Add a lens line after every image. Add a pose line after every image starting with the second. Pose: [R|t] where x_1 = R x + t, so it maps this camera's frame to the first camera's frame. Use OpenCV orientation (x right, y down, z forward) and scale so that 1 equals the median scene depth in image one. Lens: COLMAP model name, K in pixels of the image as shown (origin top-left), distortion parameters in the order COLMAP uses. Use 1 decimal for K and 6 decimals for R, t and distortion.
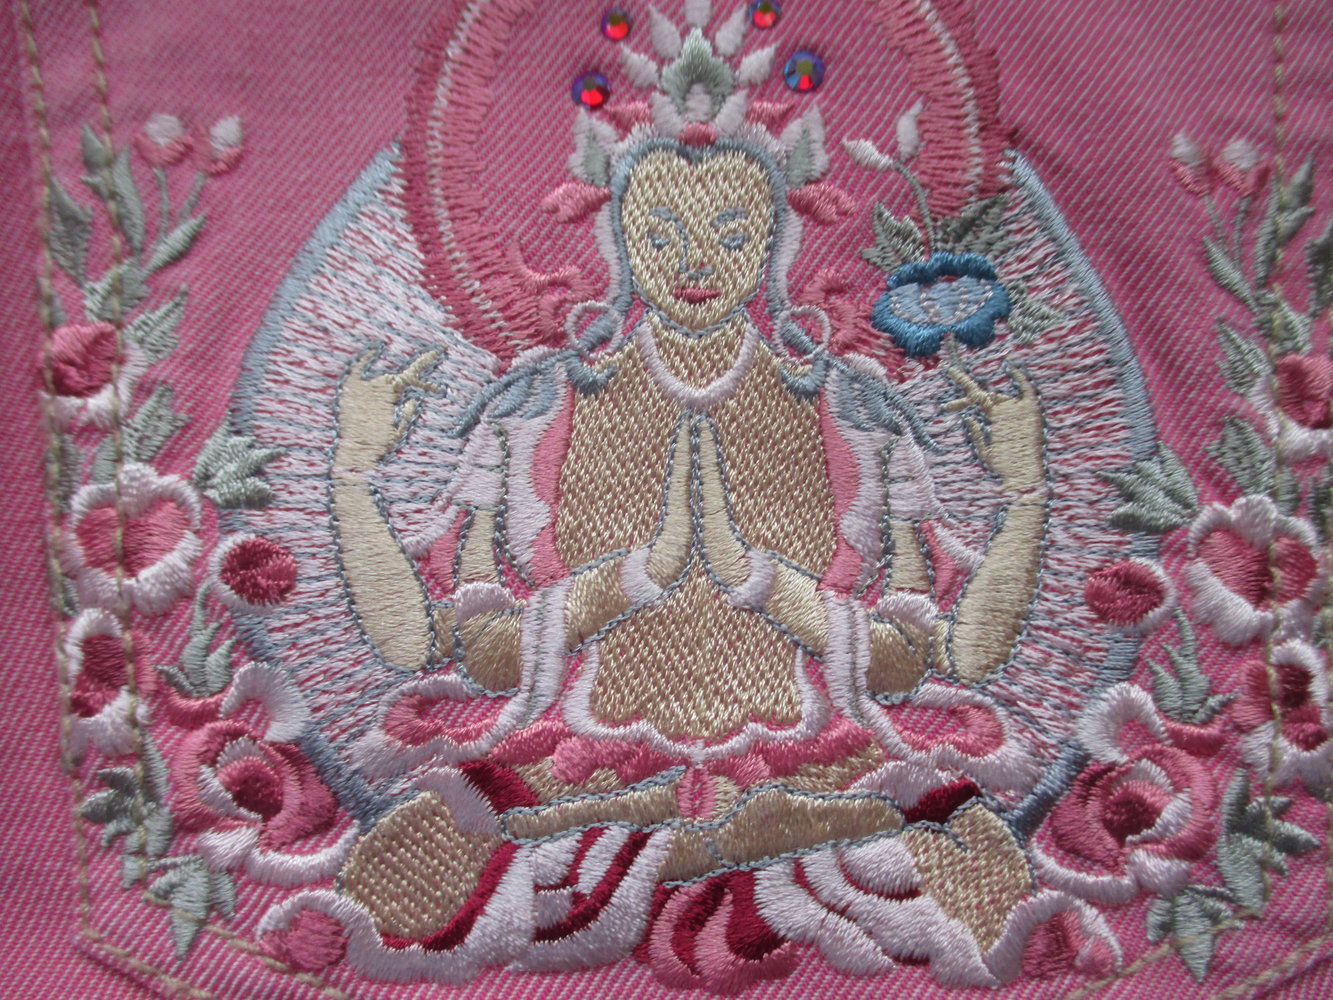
lens RADIAL K [[1111.2, 0, 692.8], [0, 1111.2, 463.2], [0, 0, 1]] dist [-0.126356, 0.062633]
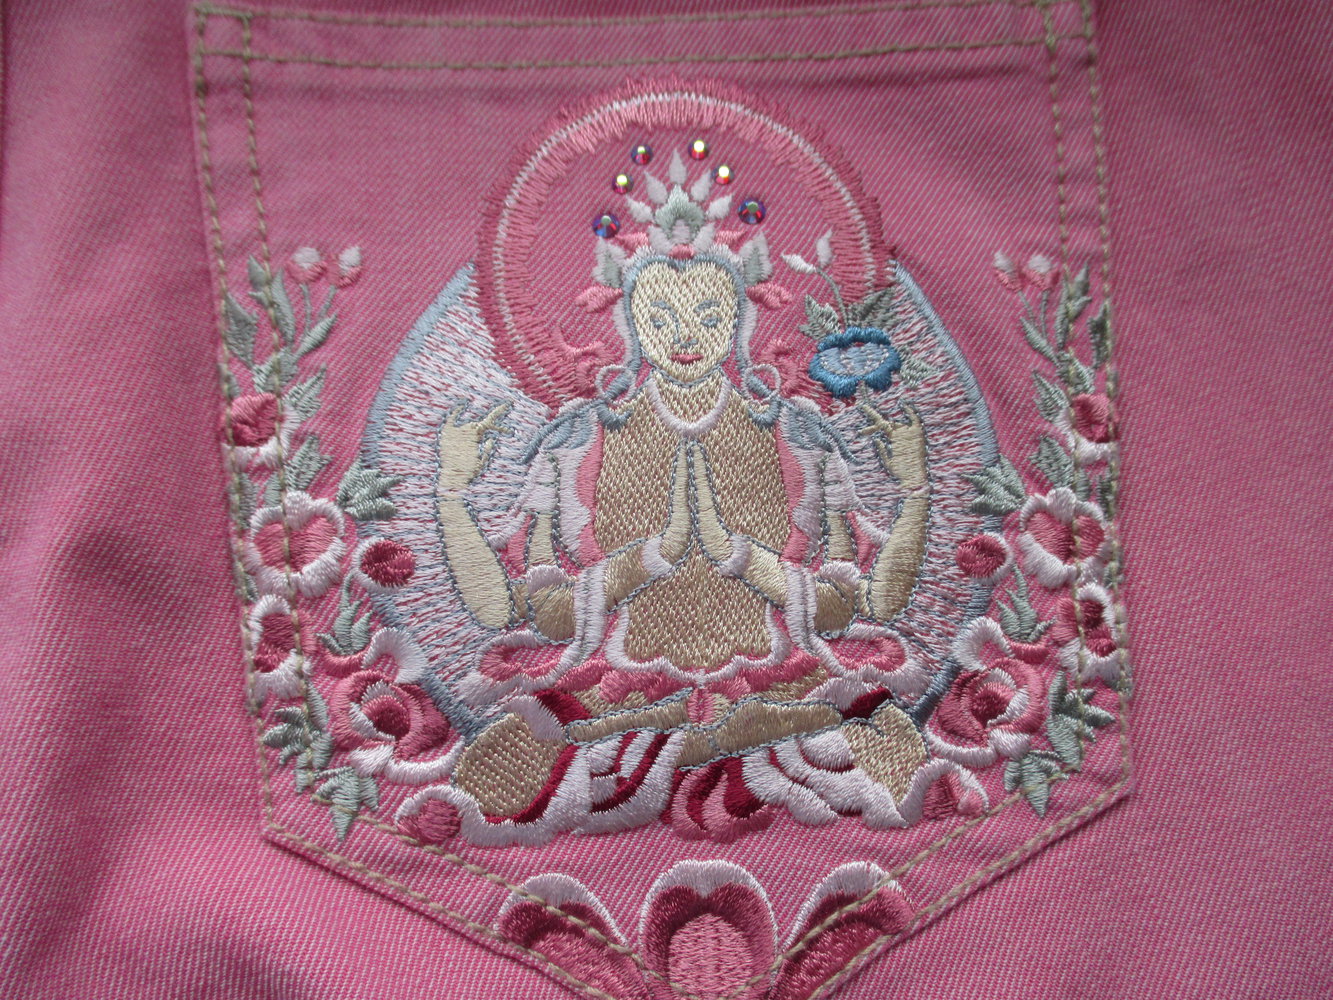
lens RADIAL K [[1111.2, 0, 667.6], [0, 1111.2, 503.7], [0, 0, 1]] dist [-0.126356, 0.062633]
pose [[0.998522, -0.038501, -0.038367, 0.026977], [0.040444, 0.997868, 0.051222, -0.040229], [0.036313, -0.052698, 0.997950, -0.440605]]
